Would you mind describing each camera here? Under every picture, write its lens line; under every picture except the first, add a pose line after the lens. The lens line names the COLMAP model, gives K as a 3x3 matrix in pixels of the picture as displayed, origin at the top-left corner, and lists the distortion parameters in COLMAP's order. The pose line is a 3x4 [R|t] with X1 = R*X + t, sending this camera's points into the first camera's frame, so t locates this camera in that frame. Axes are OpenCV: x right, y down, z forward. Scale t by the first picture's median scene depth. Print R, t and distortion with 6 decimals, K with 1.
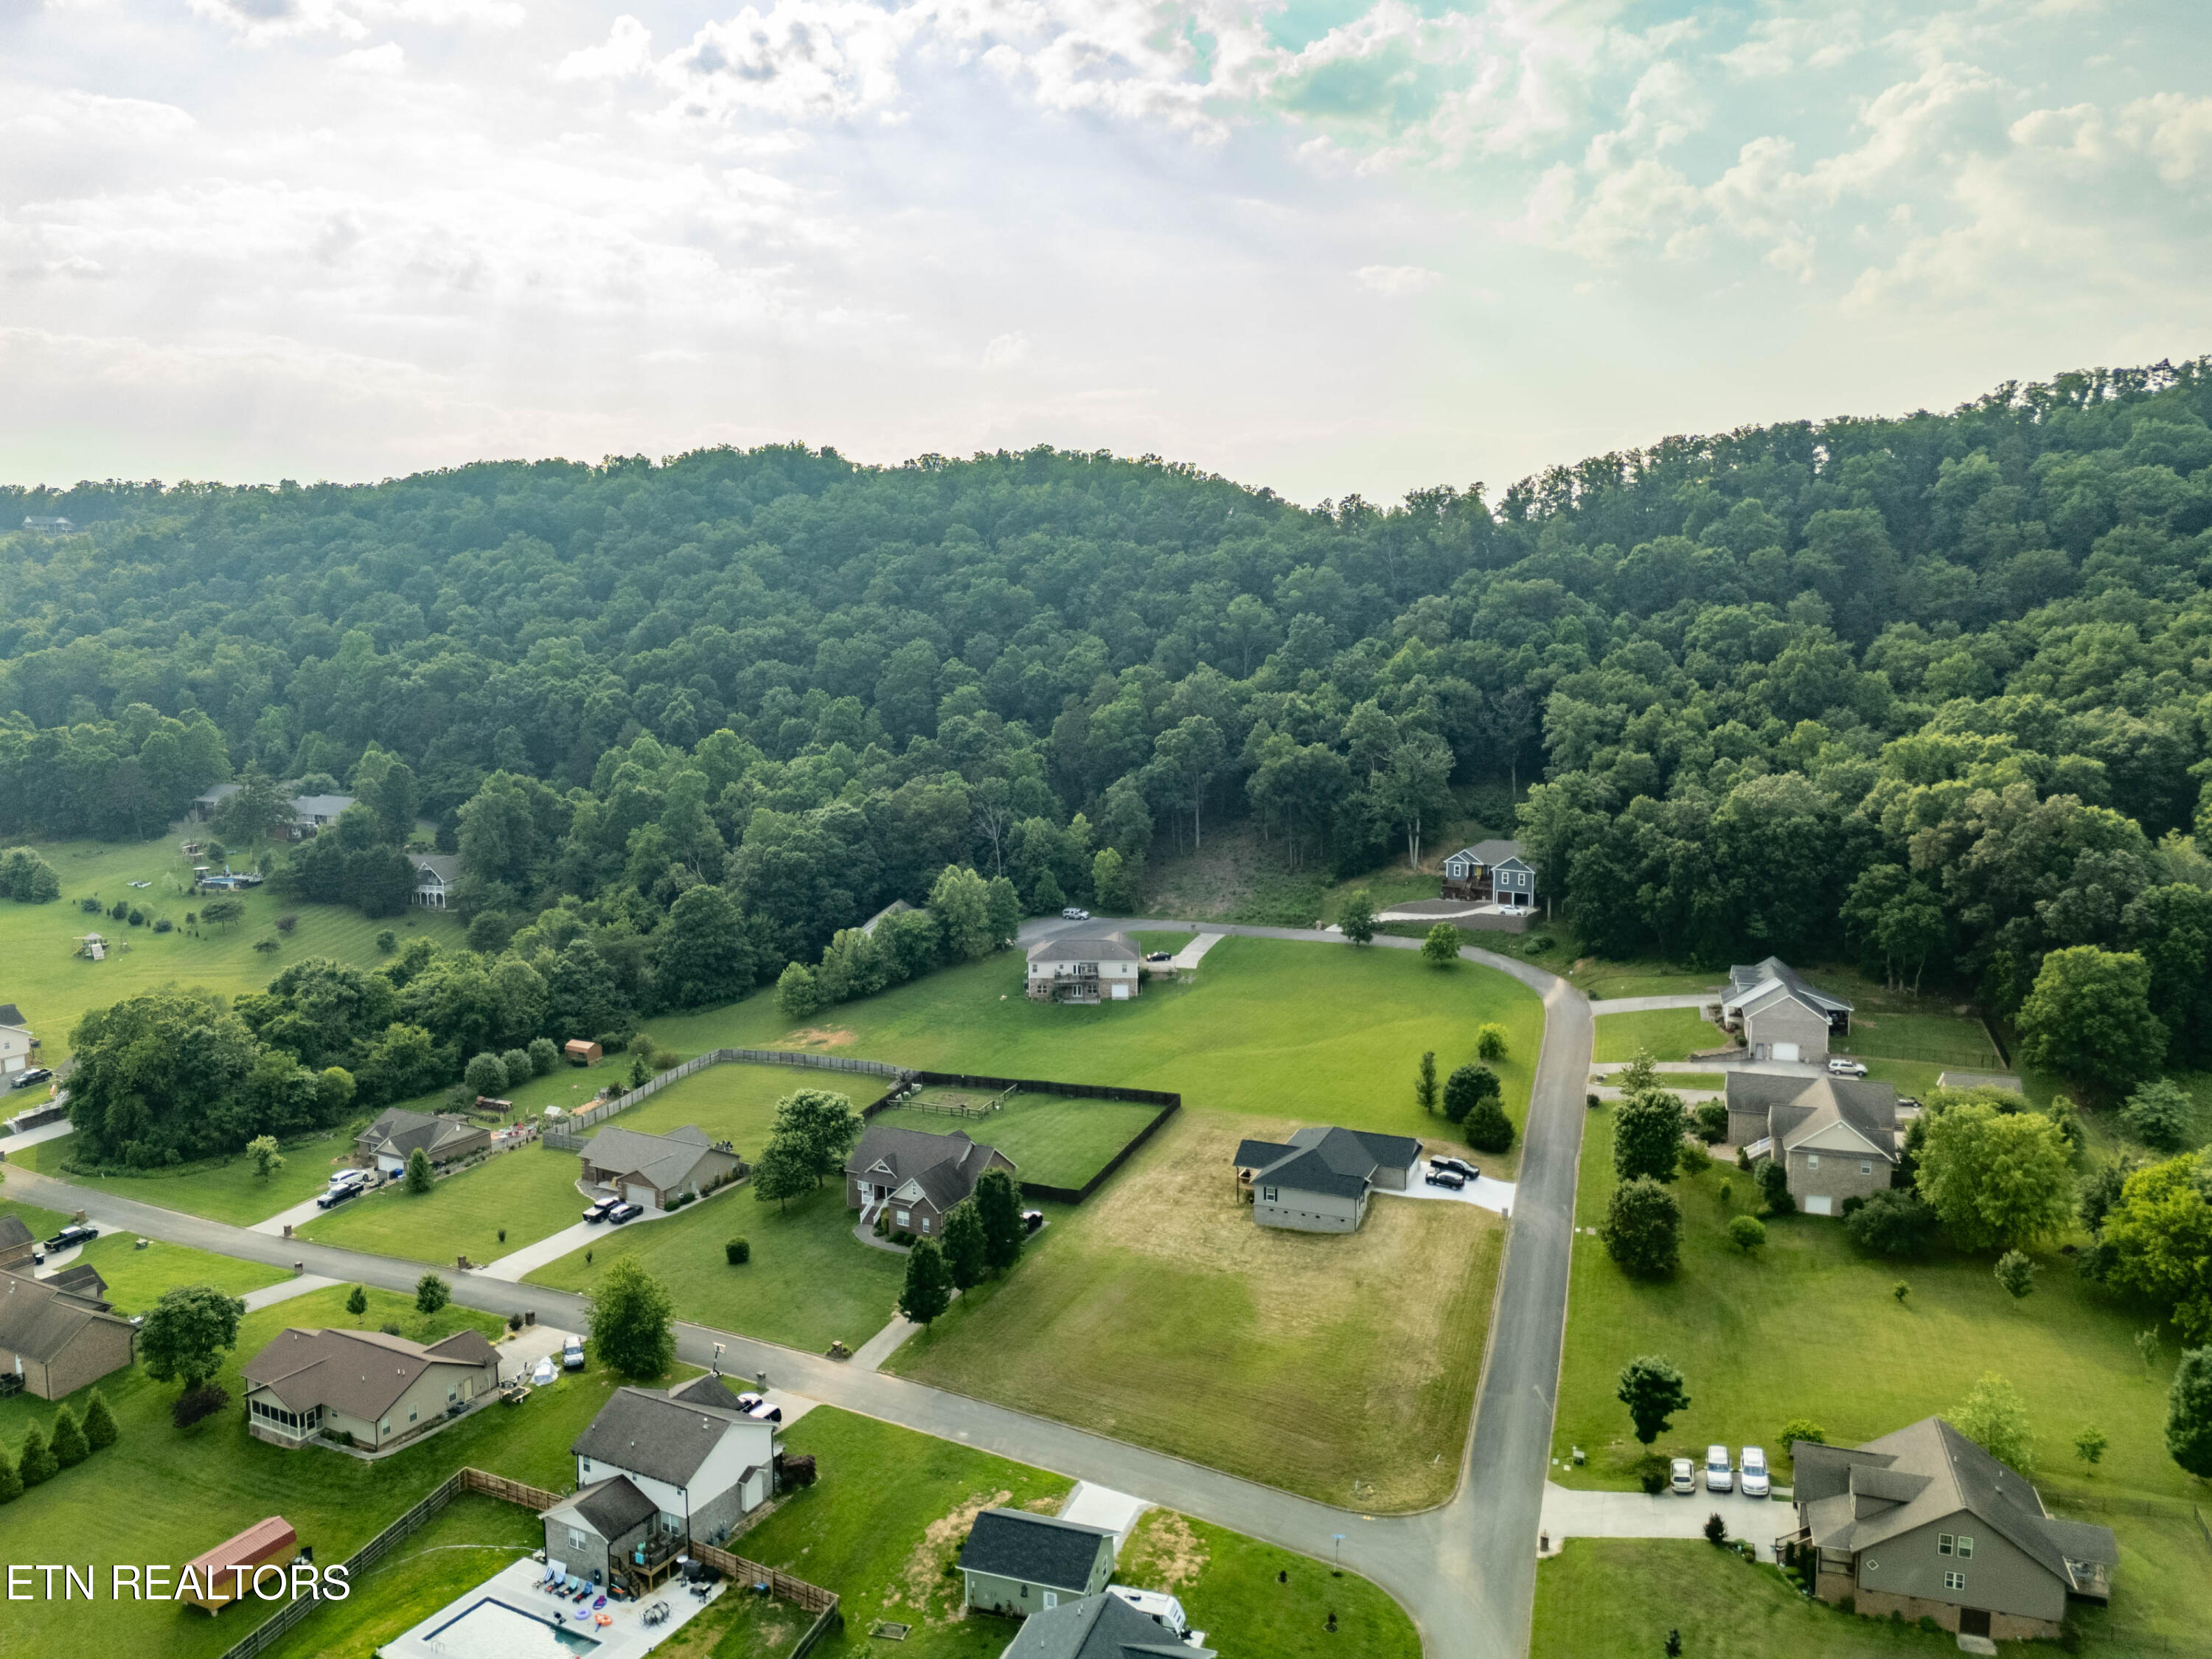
lens RADIAL K [[1558.5, 0, 1106.0], [0, 1558.5, 829.5], [0, 0, 1]] dist [0.002141, -0.001195]
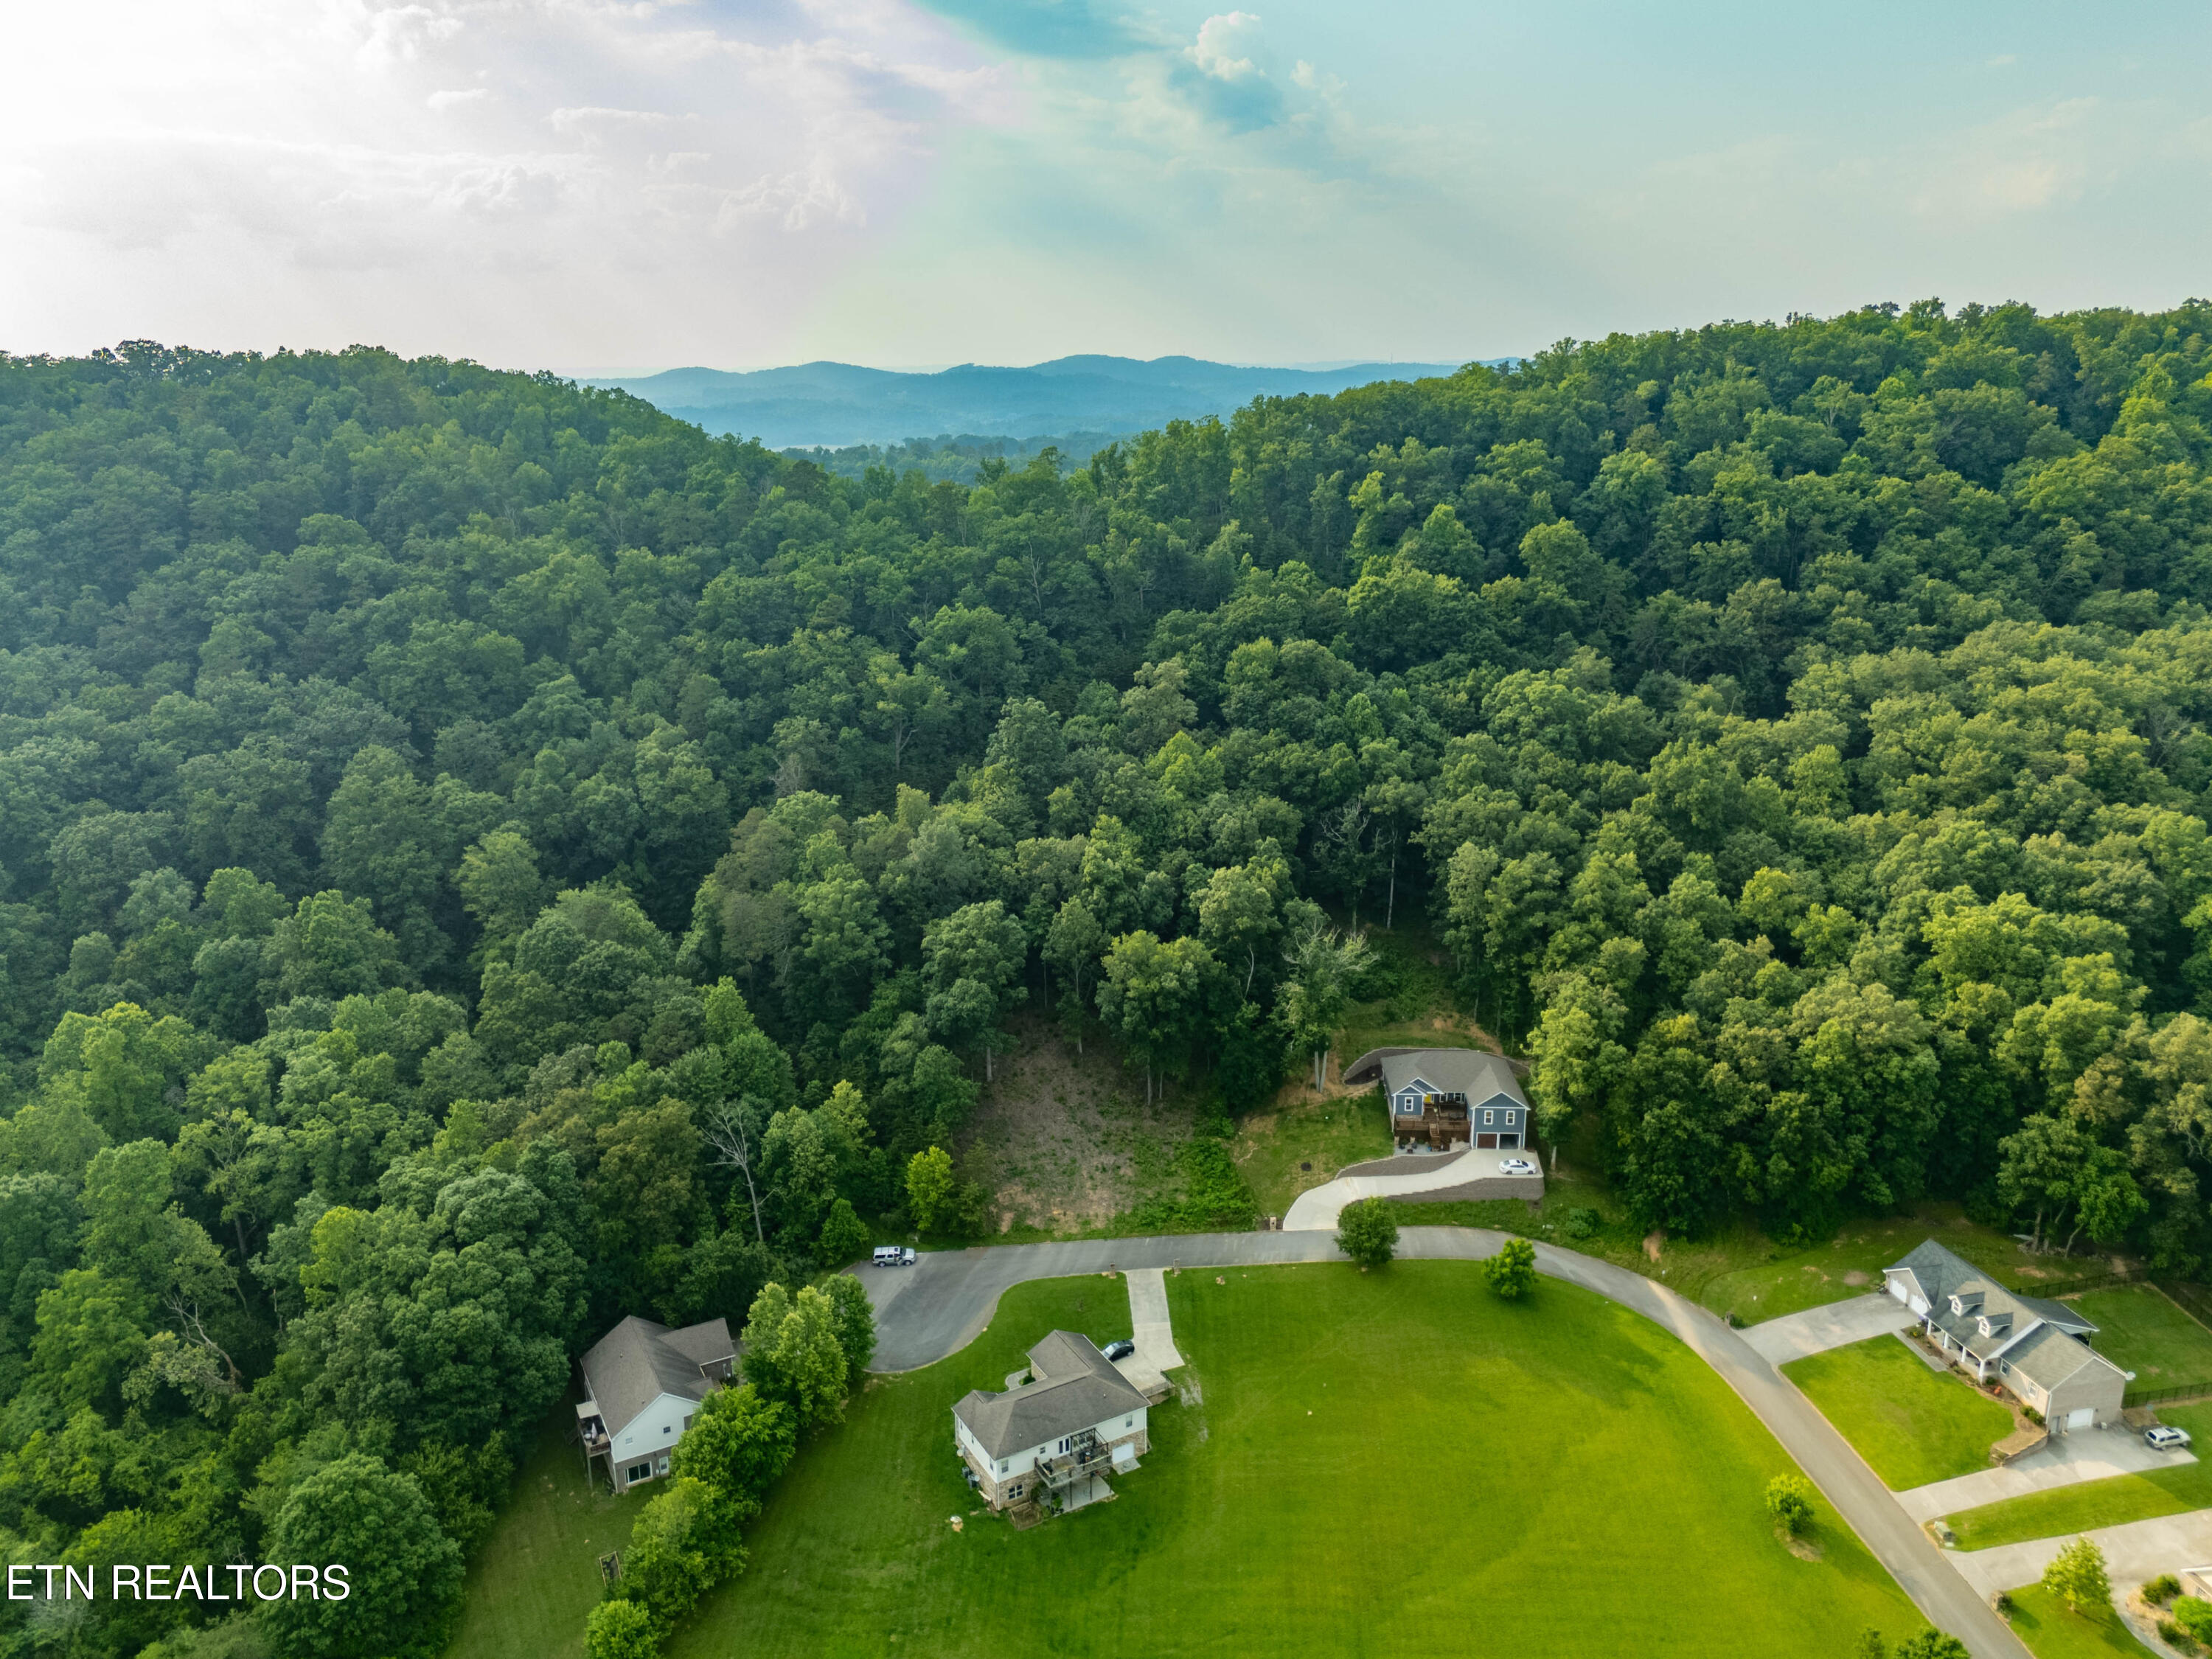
lens RADIAL K [[1558.5, 0, 1106.0], [0, 1558.5, 829.5], [0, 0, 1]] dist [0.002141, -0.001195]
pose [[0.866694, -0.143061, 0.477887, -0.262278], [0.081667, 0.985761, 0.146987, -0.242076], [-0.492110, -0.088365, 0.866036, 0.437630]]
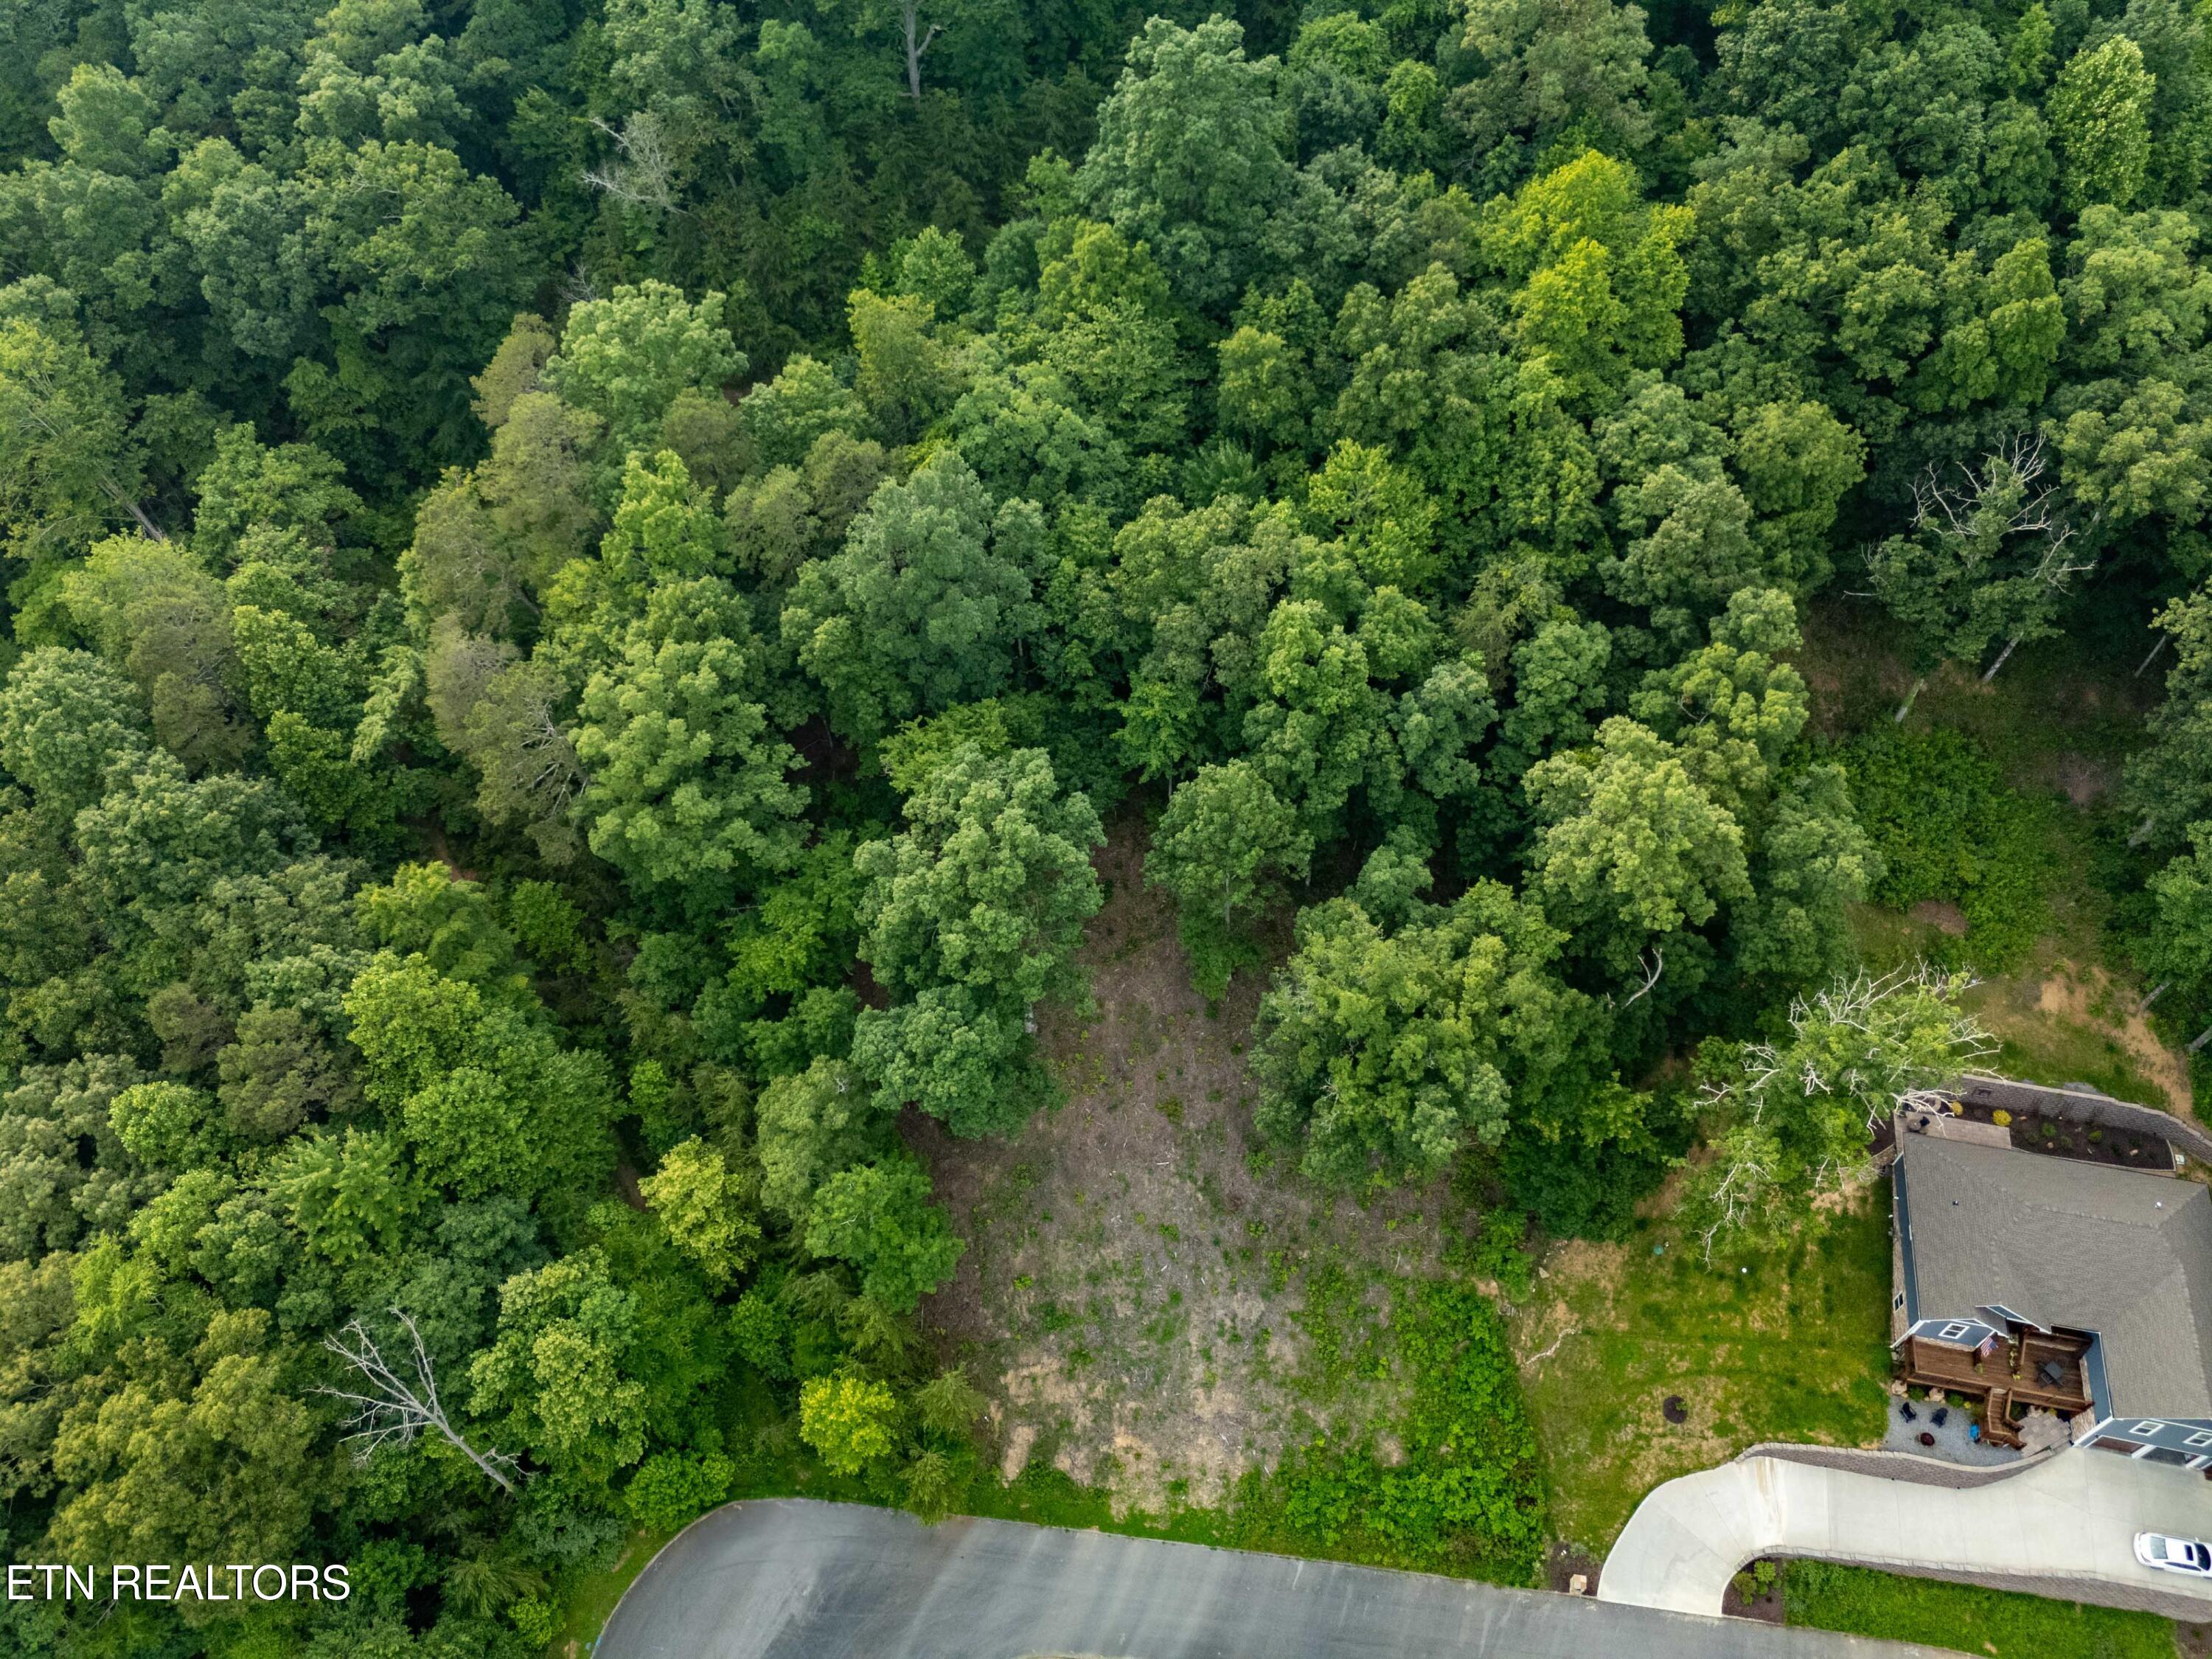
lens RADIAL K [[1603.2, 0, 1104.8], [0, 1603.2, 818.0], [0, 0, 1]] dist [0.071367, -0.093895]
pose [[0.938255, -0.286135, 0.194432, 0.023792], [0.071727, 0.710722, 0.699806, -0.320344], [-0.338426, -0.642651, 0.687363, 0.936659]]
